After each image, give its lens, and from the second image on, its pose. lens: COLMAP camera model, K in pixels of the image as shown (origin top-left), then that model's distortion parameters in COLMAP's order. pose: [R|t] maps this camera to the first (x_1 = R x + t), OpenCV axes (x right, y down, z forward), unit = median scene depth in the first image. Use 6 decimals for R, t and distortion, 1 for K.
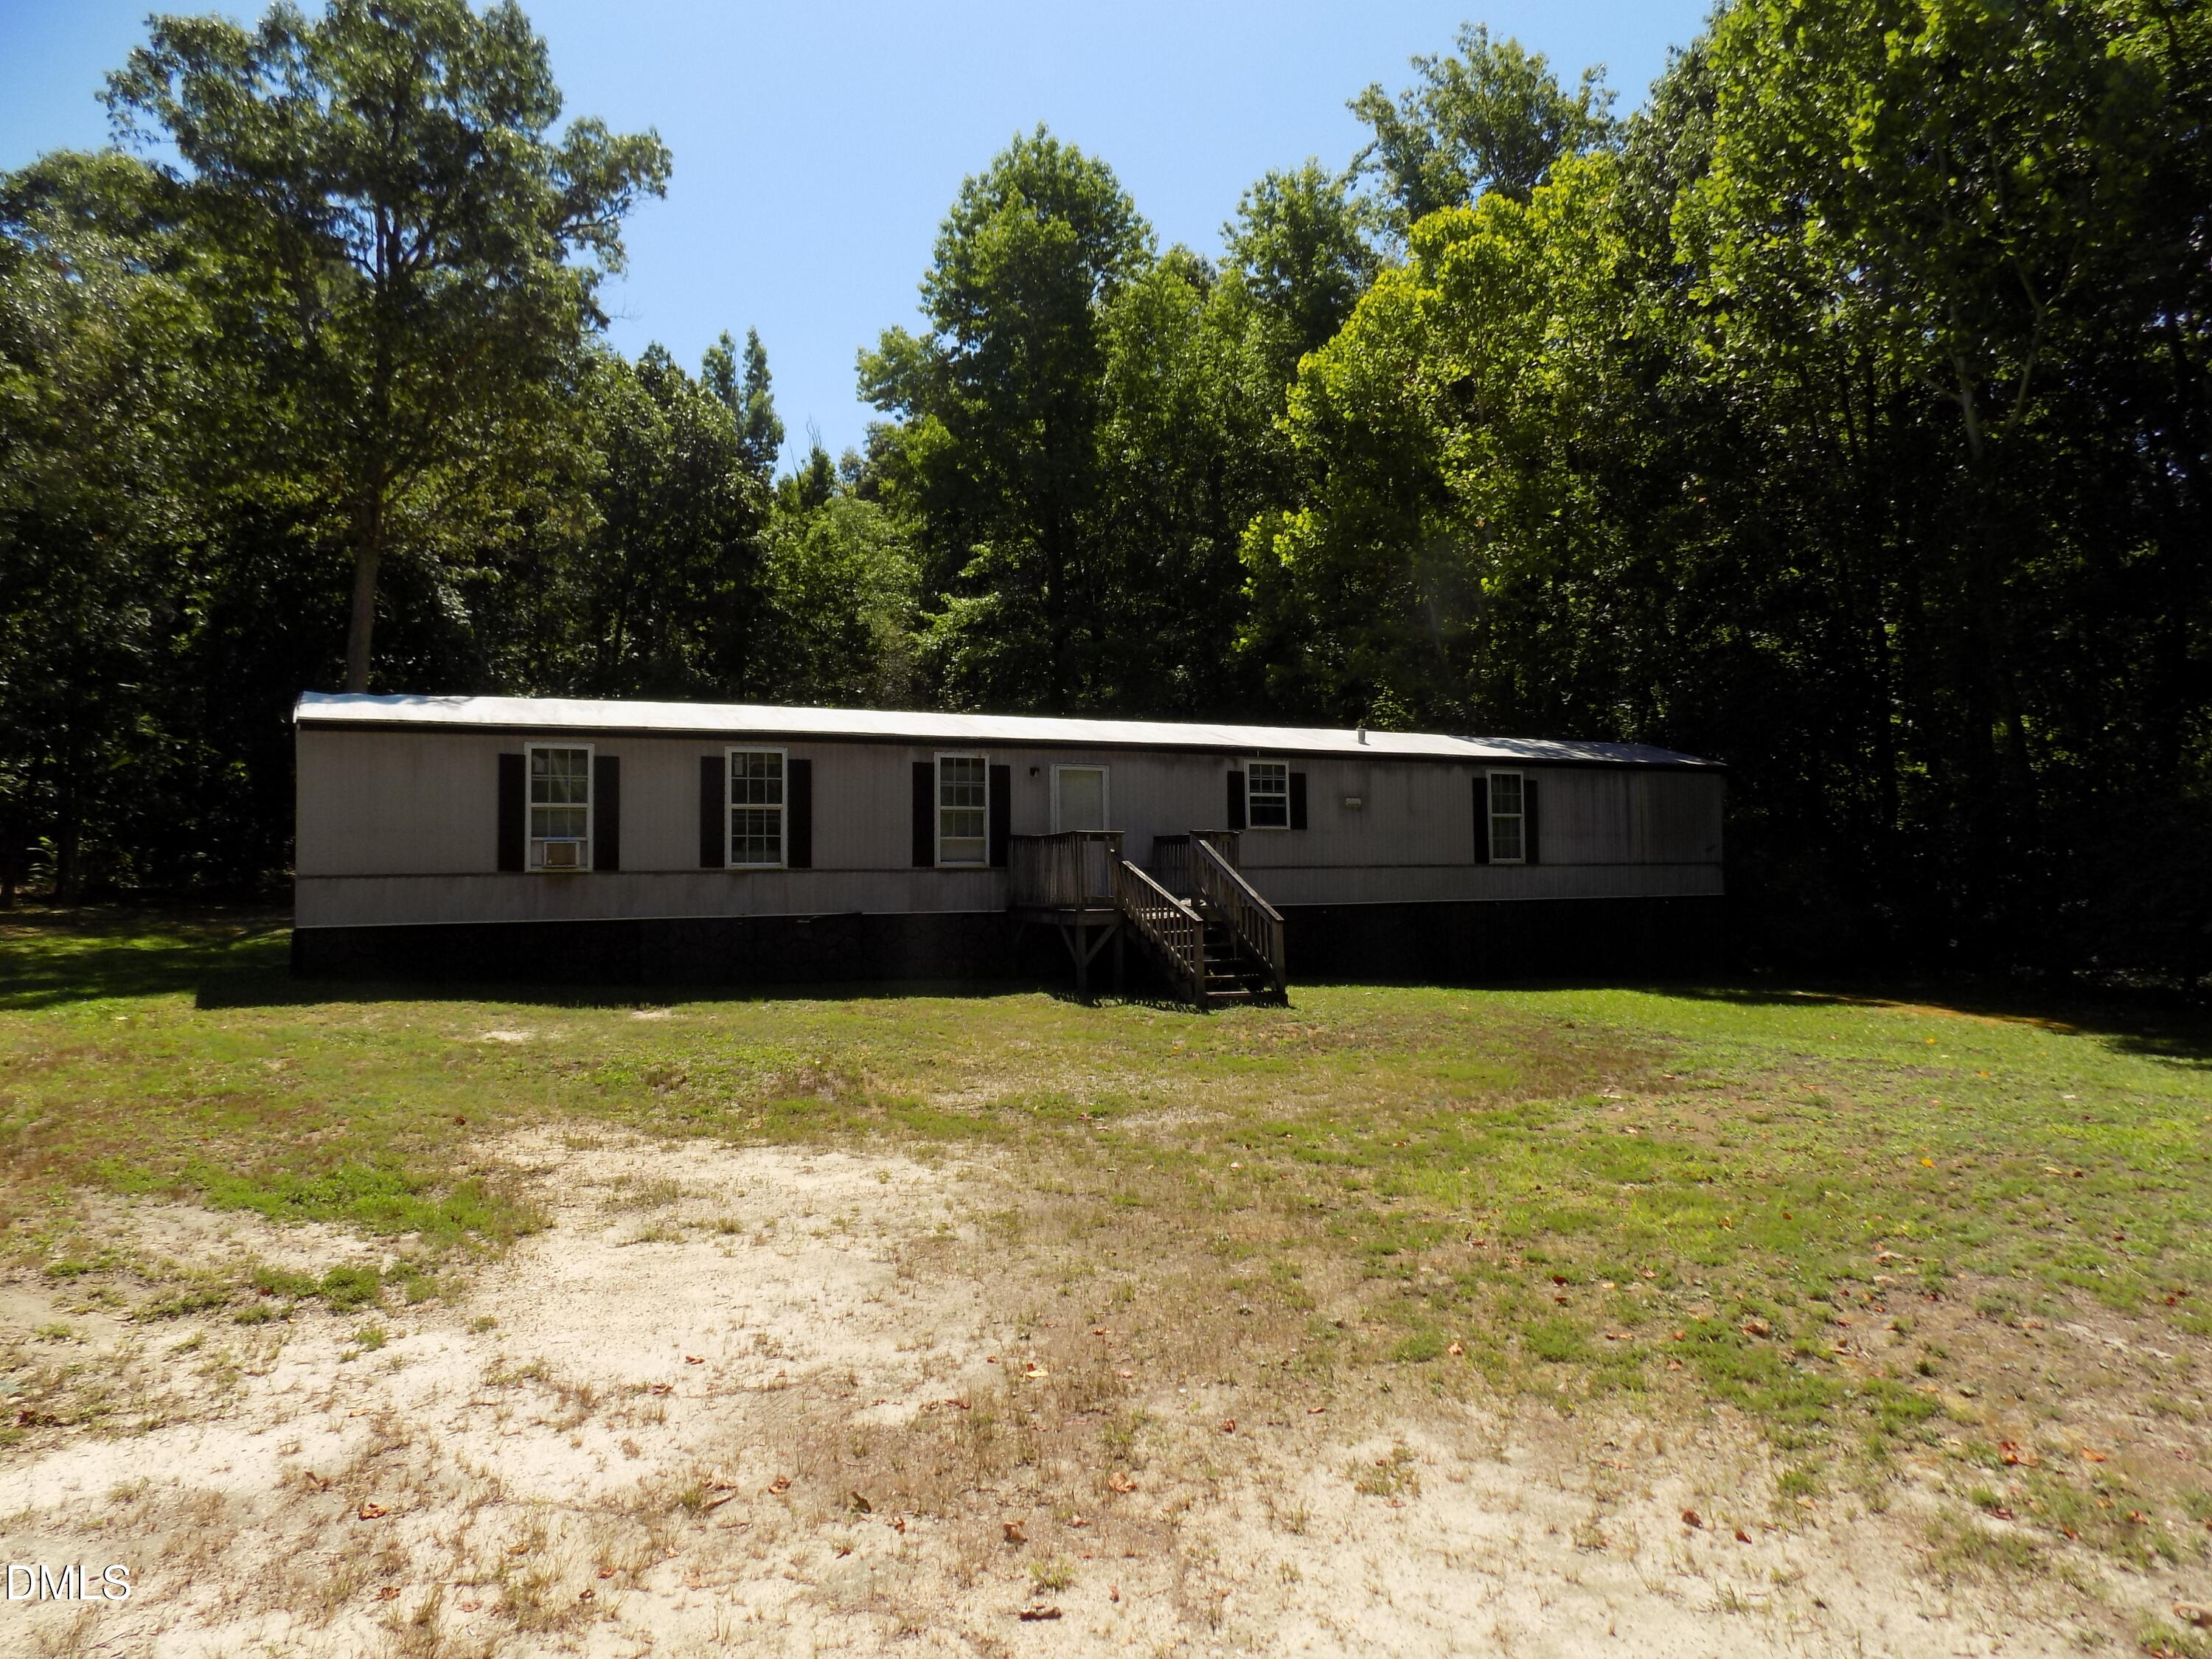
lens RADIAL K [[1439.6, 0, 1116.2], [0, 1439.6, 879.7], [0, 0, 1]] dist [-0.114599, 0.086803]
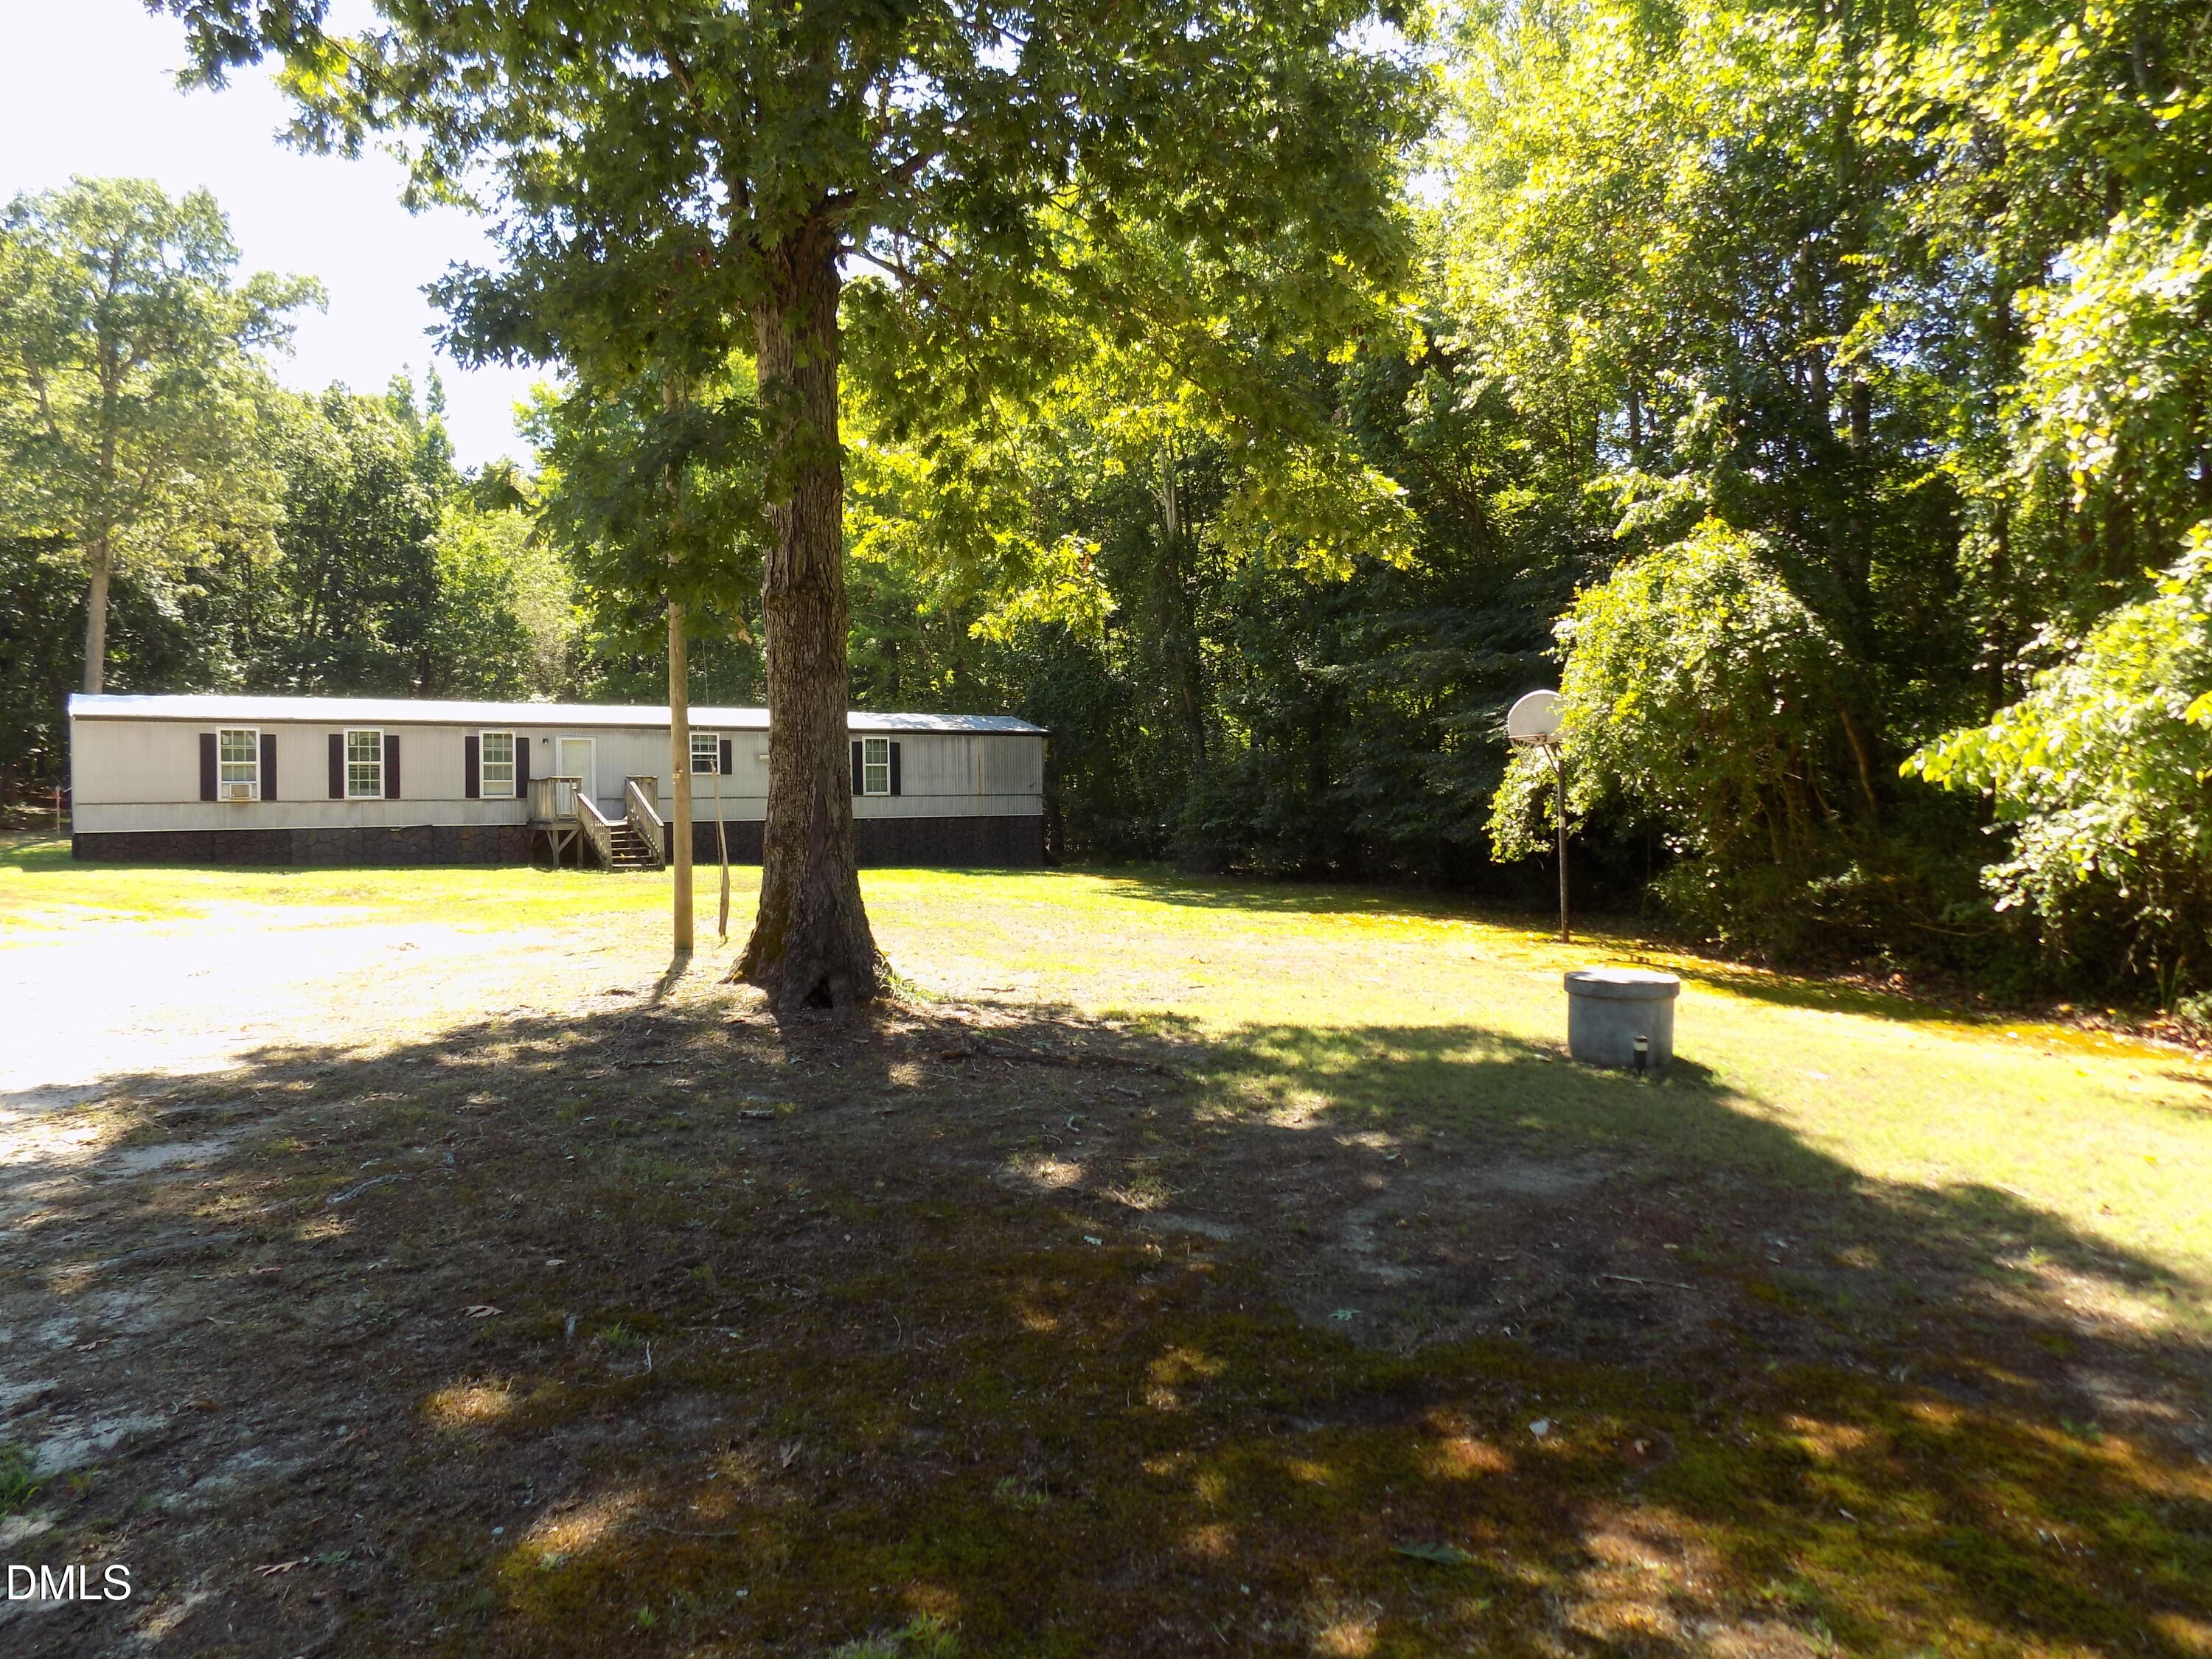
lens RADIAL K [[1450.2, 0, 1106.0], [0, 1450.2, 829.5], [0, 0, 1]] dist [-0.077469, 0.068443]
pose [[0.989587, -0.007362, 0.143745, 0.208741], [0.006305, 0.999950, 0.007806, 0.011486], [-0.143795, -0.006819, 0.989584, -0.449662]]
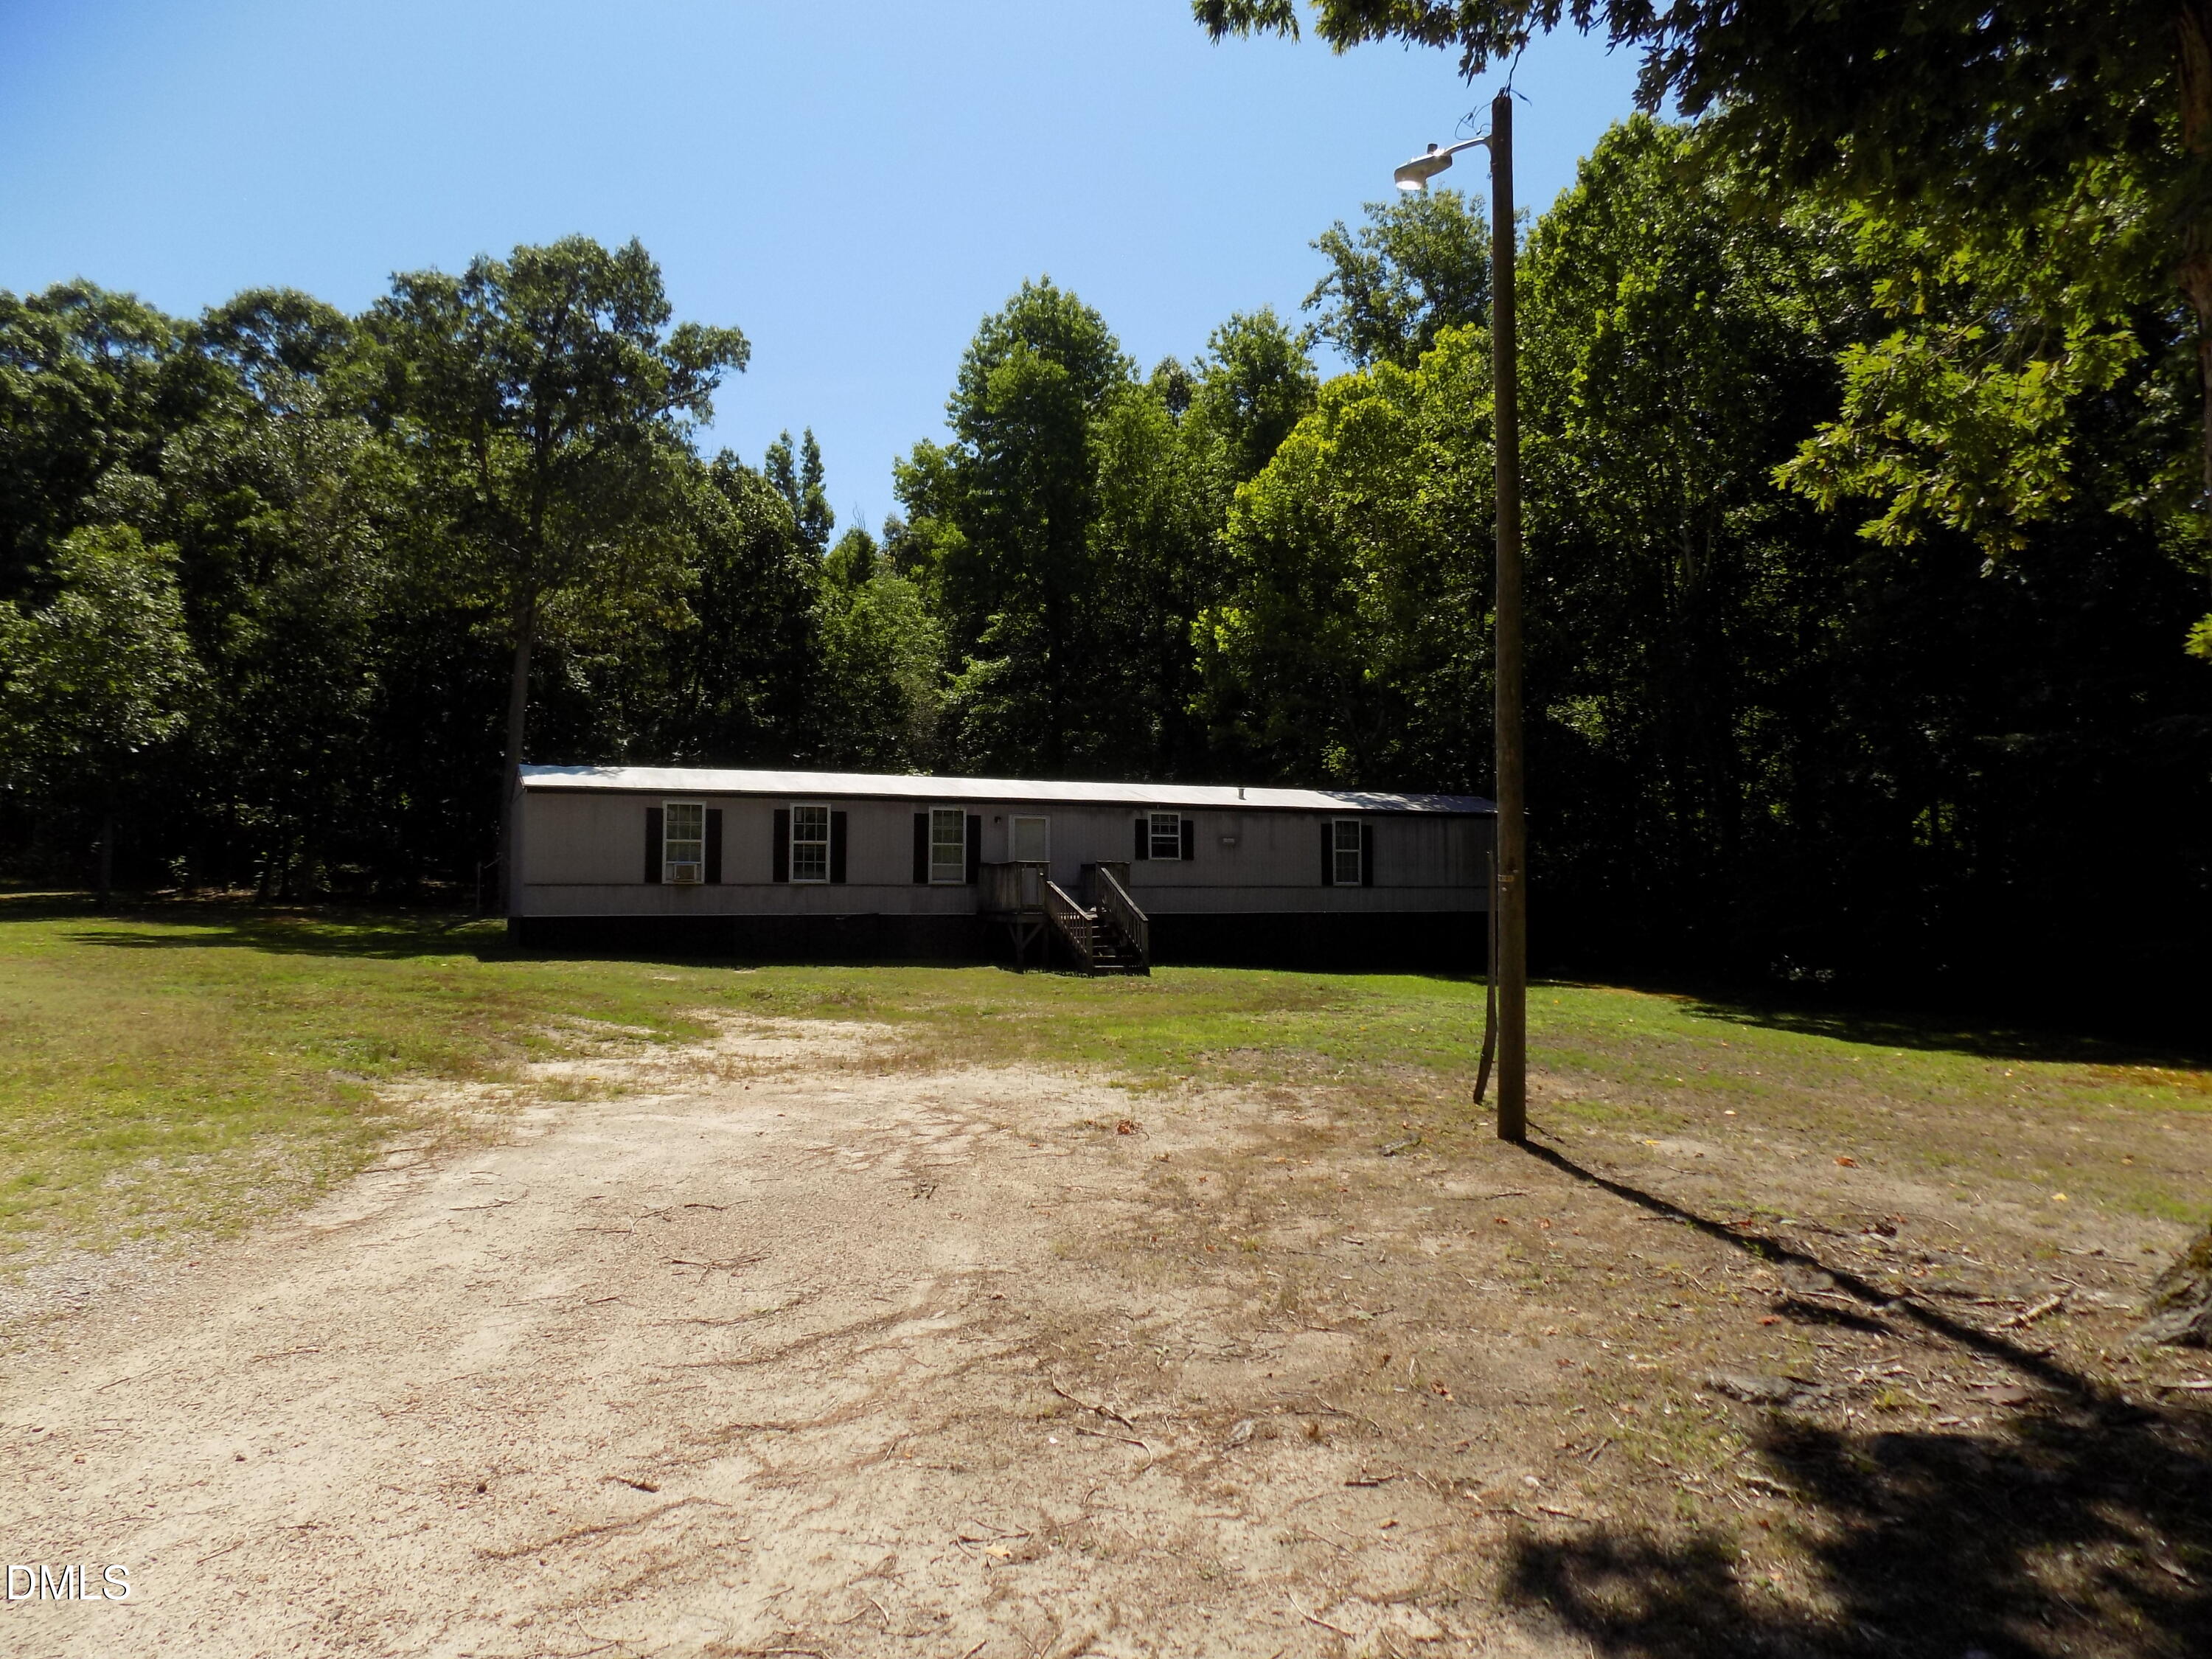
lens RADIAL K [[1439.6, 0, 1116.2], [0, 1439.6, 879.7], [0, 0, 1]] dist [-0.114599, 0.086803]
pose [[0.999431, 0.011106, -0.031838, 0.067023], [-0.011518, 0.999852, -0.012793, 0.002328], [0.031691, 0.013153, 0.999411, -0.279428]]
